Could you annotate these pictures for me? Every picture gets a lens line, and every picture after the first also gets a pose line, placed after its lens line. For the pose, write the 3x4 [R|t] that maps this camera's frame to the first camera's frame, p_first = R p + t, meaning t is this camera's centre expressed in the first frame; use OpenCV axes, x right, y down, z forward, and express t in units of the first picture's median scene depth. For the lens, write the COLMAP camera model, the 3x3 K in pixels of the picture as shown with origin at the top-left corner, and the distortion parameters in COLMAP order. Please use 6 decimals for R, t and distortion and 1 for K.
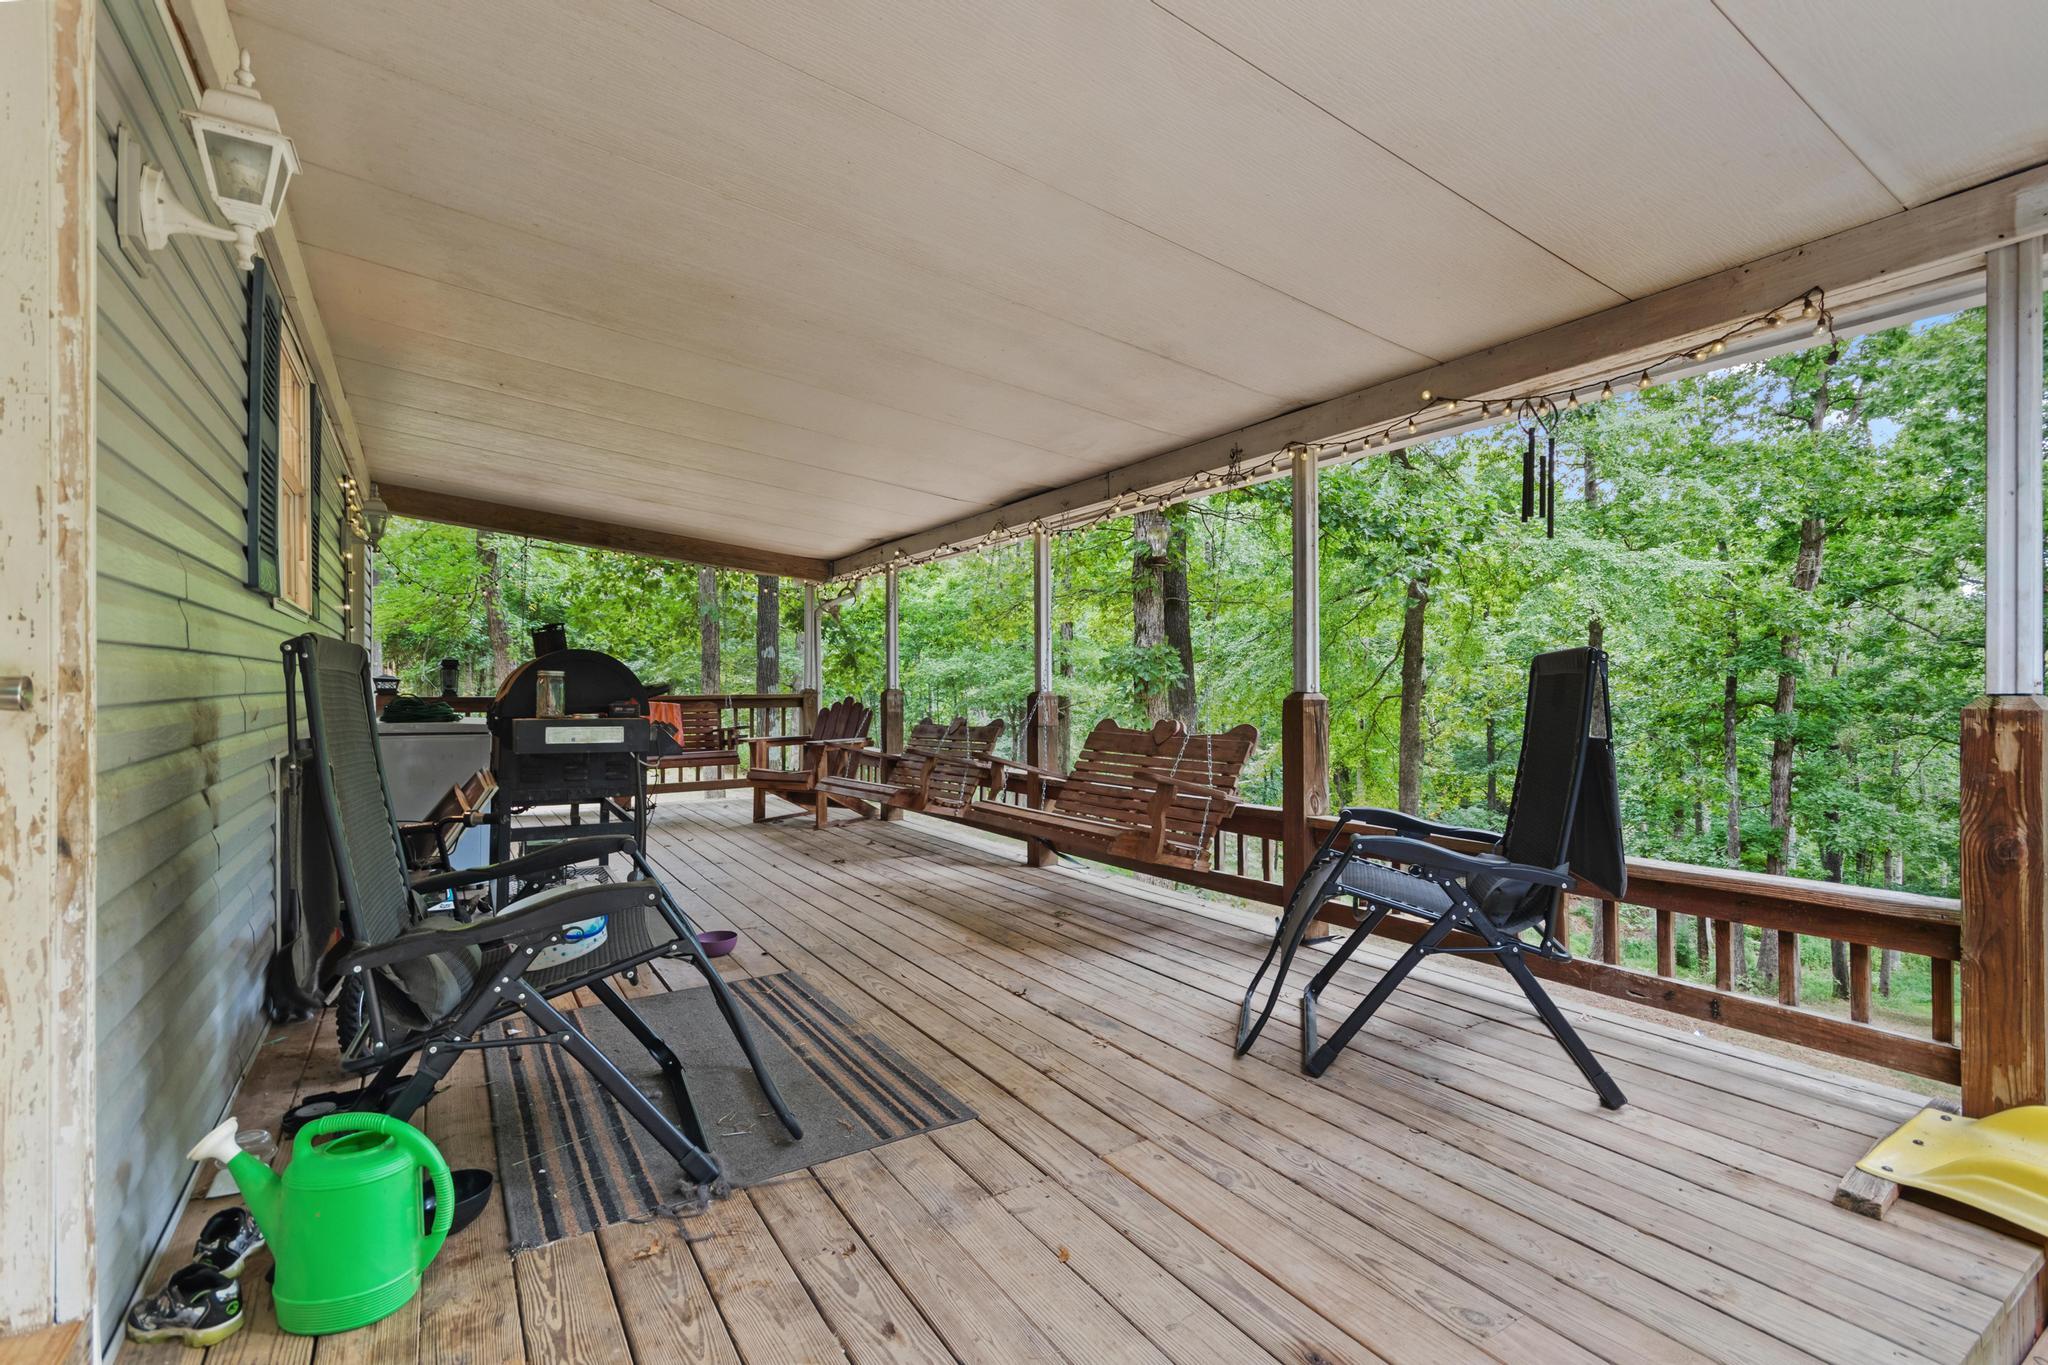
lens RADIAL K [[903.2, 0, 1020.8], [0, 903.2, 686.0], [0, 0, 1]] dist [0.000891, 0.000139]
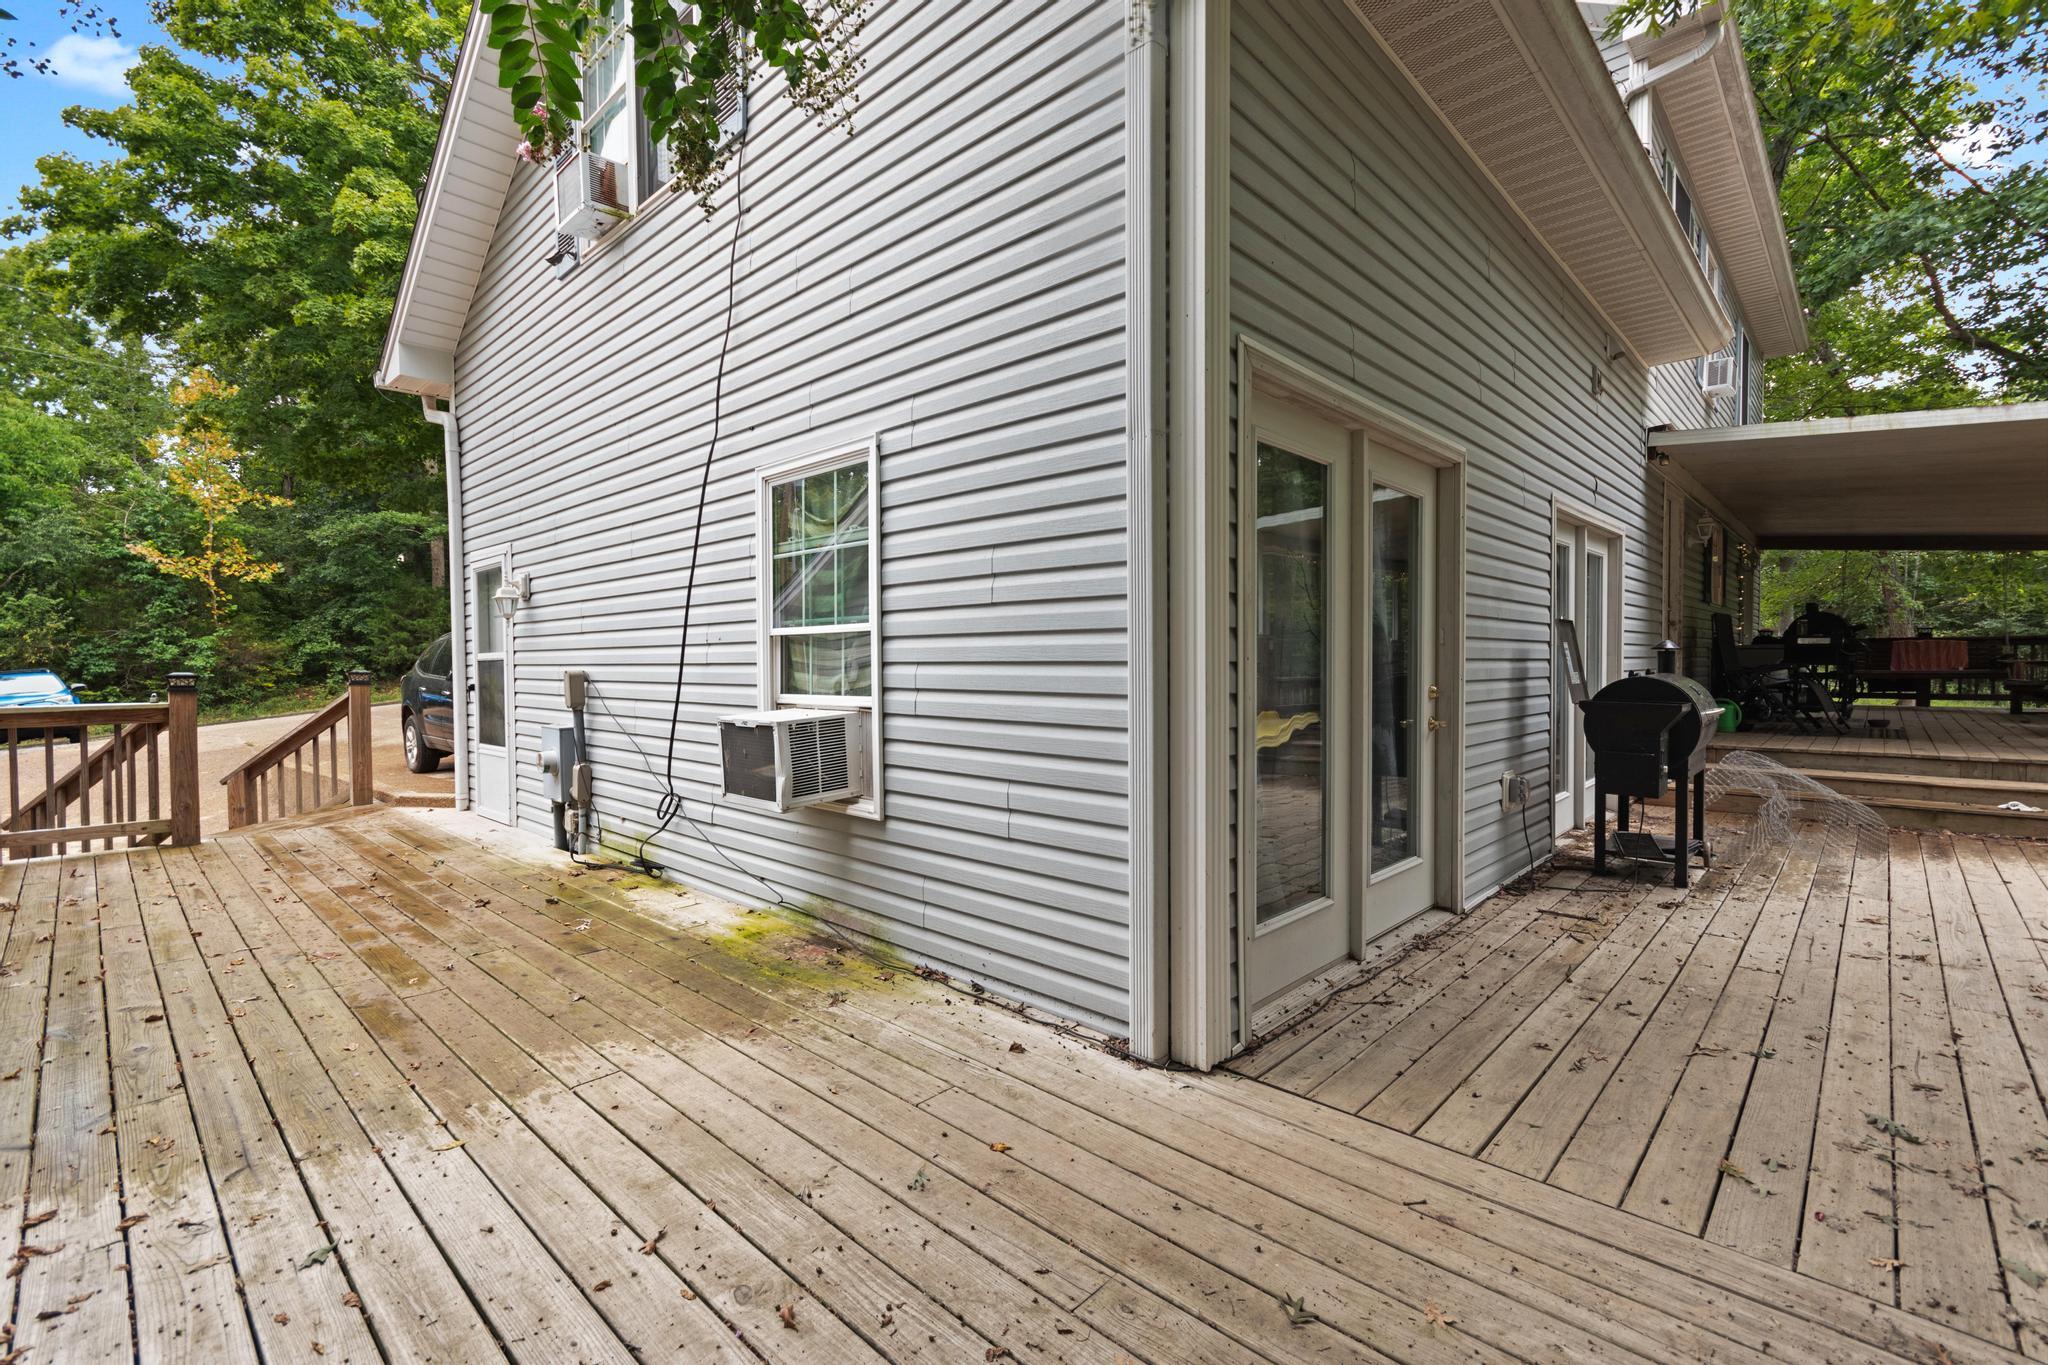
lens RADIAL K [[903.2, 0, 1017.9], [0, 903.2, 679.8], [0, 0, 1]] dist [0.000891, 0.000139]
pose [[0.220443, 0.007936, -0.975368, 1.712965], [0.010495, 0.999890, 0.010508, 0.117171], [0.975343, -0.012553, 0.220336, -2.046062]]
